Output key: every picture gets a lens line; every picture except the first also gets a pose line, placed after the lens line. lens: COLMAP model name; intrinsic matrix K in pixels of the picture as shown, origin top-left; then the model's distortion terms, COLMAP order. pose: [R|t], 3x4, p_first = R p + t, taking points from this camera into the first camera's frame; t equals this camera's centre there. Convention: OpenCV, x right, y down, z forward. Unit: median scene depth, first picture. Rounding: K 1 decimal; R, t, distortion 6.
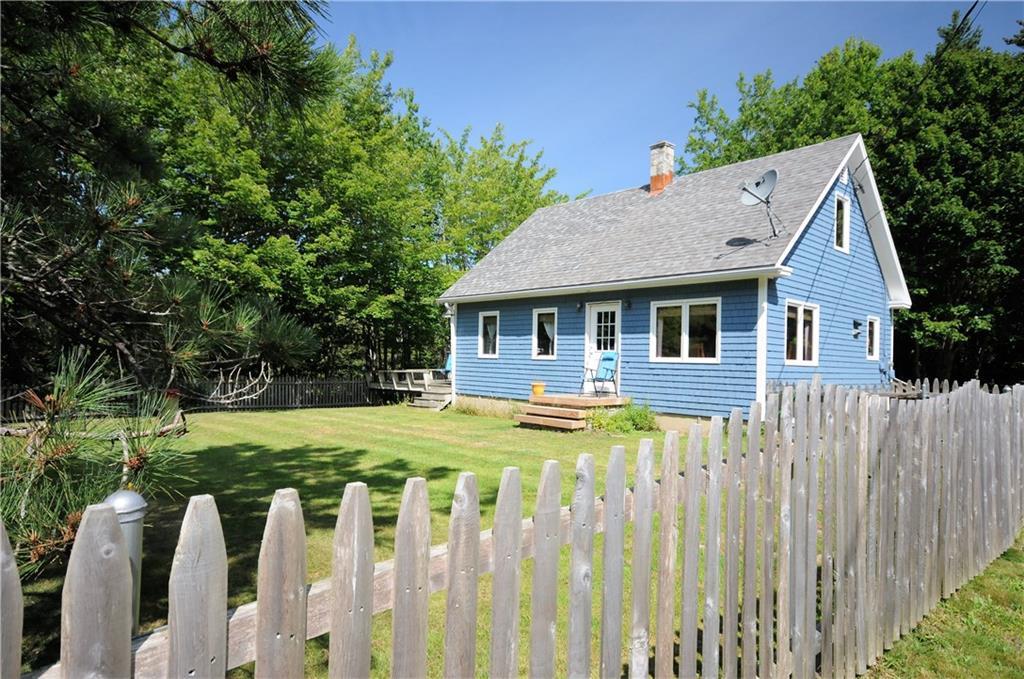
lens RADIAL K [[612.5, 0, 512.0], [0, 612.5, 339.5], [0, 0, 1]] dist [0.000658, 0.000184]
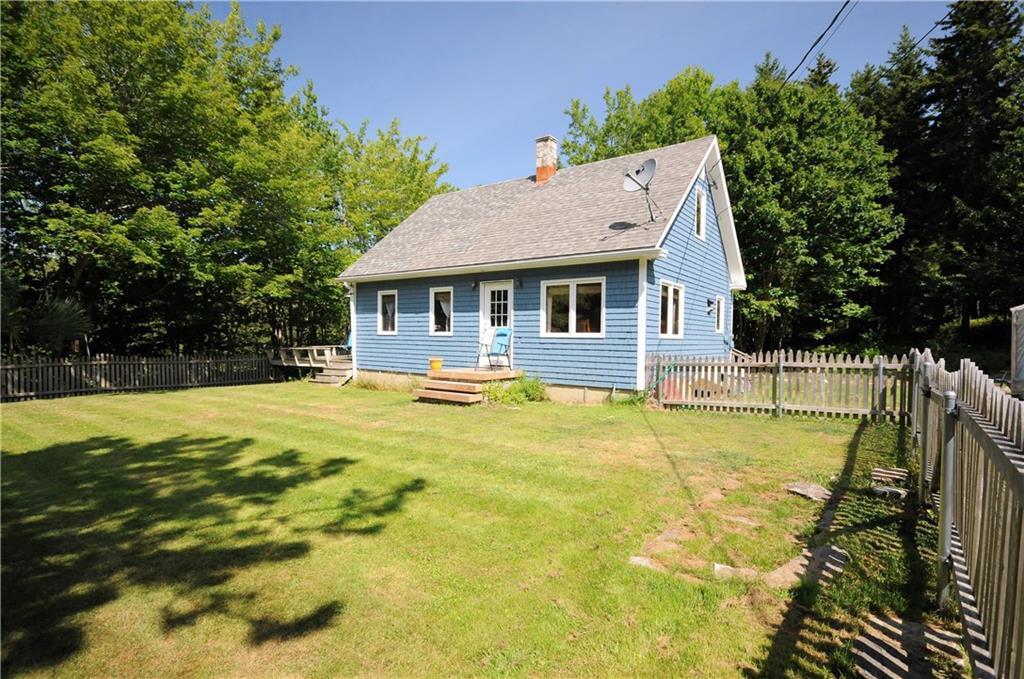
lens RADIAL K [[505.2, 0, 513.3], [0, 505.2, 355.4], [0, 0, 1]] dist [0.001401, 0.000438]
pose [[0.980700, -0.019251, 0.194571, 0.003500], [0.004629, 0.997148, 0.075328, 0.001091], [-0.195466, -0.072974, 0.977992, 0.103021]]
